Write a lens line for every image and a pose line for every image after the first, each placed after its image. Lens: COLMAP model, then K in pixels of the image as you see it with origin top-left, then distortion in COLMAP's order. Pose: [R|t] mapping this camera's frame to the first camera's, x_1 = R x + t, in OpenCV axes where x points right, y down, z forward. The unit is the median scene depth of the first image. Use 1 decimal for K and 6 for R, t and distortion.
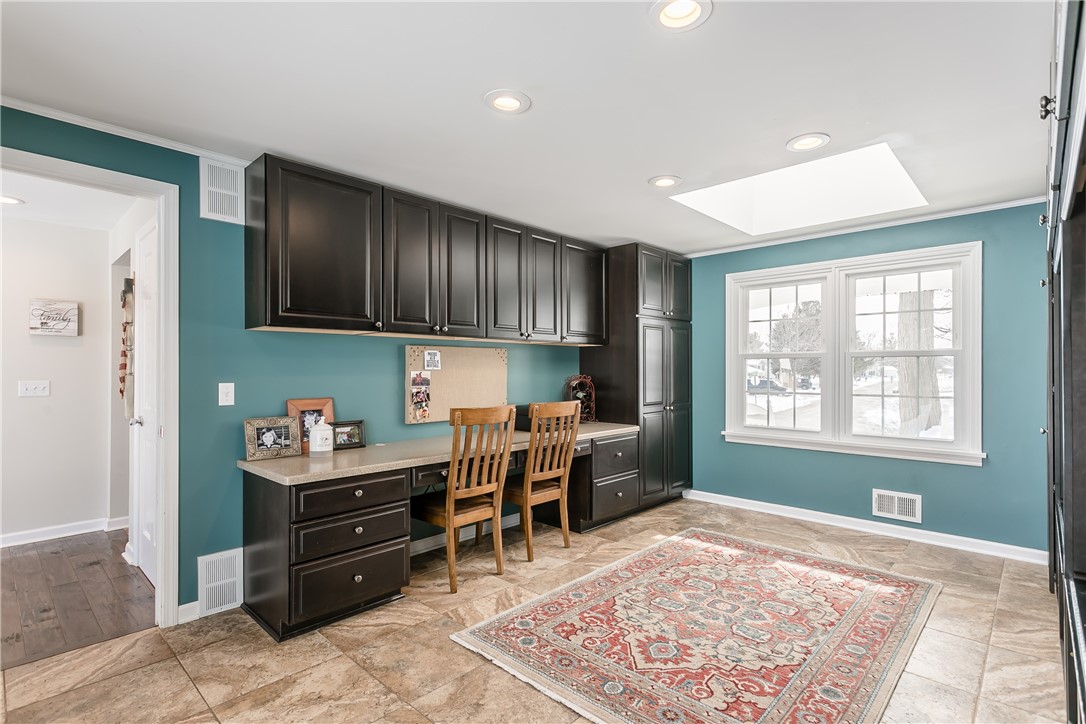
lens RADIAL K [[524.4, 0, 541.9], [0, 524.4, 363.3], [0, 0, 1]] dist [0.004938, 0.000415]
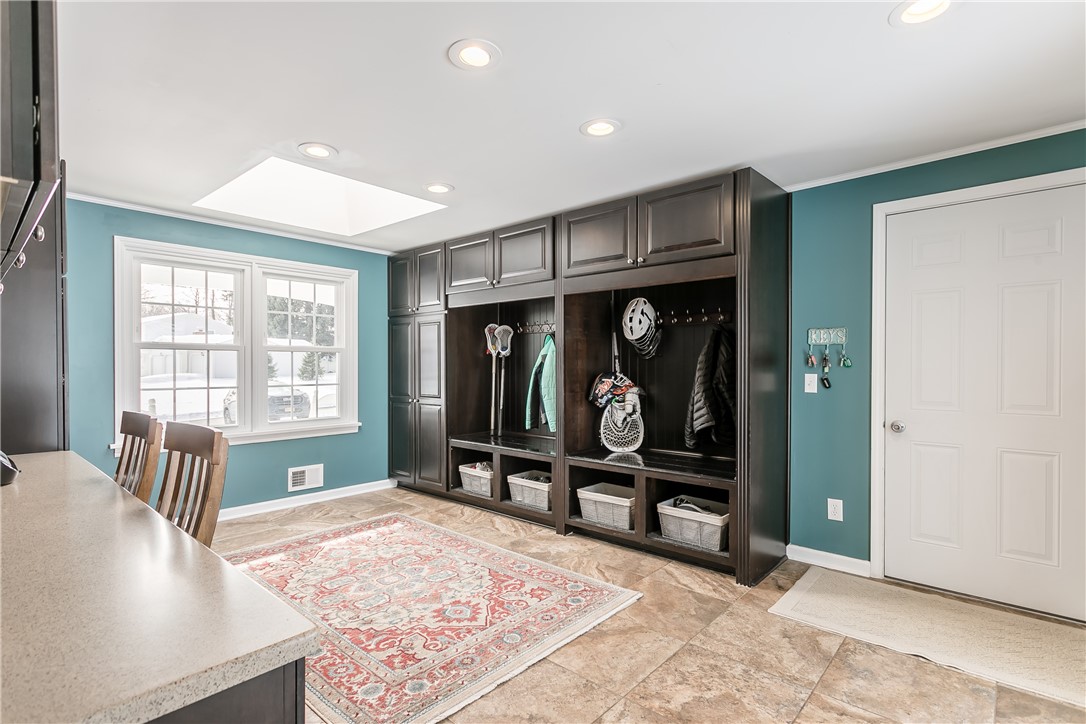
lens RADIAL K [[524.4, 0, 544.5], [0, 524.4, 366.9], [0, 0, 1]] dist [0.004938, 0.000415]
pose [[-0.032417, -0.003513, 0.999468, -0.678438], [-0.014423, 0.999891, 0.003047, 0.012280], [-0.999370, -0.014317, -0.032464, 0.651523]]
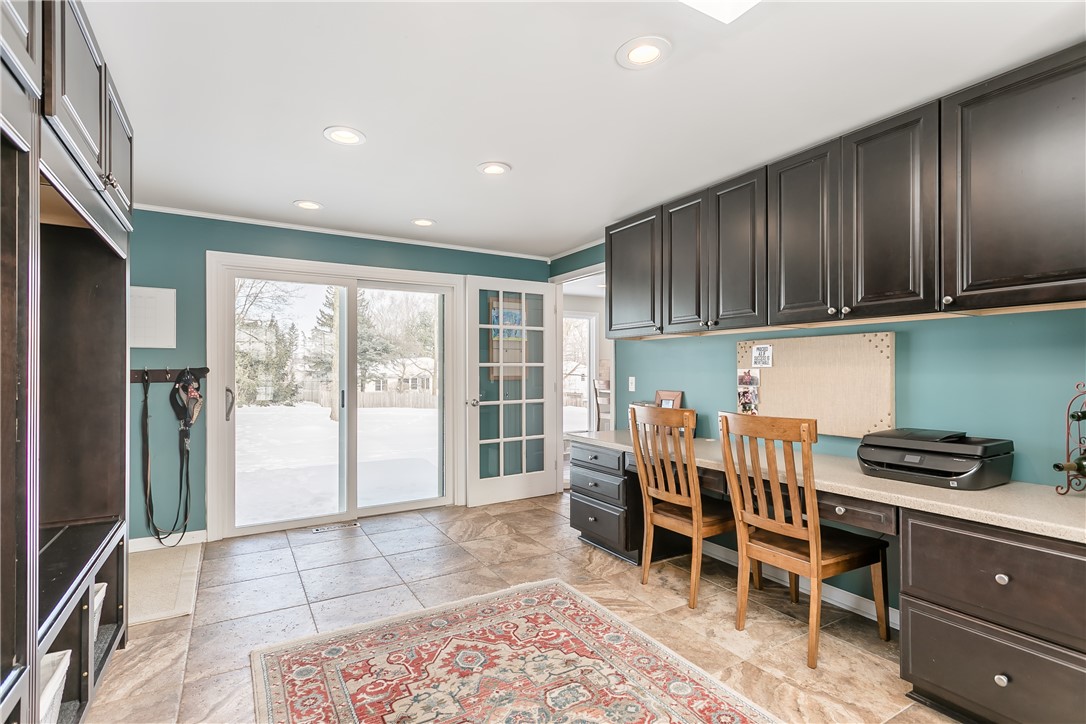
lens RADIAL K [[524.4, 0, 547.5], [0, 524.4, 367.8], [0, 0, 1]] dist [0.004938, 0.000415]
pose [[-0.266367, -0.003314, -0.963866, 0.849481], [0.015726, 0.999846, -0.007784, 0.017168], [0.963743, -0.017231, -0.266274, 1.062691]]
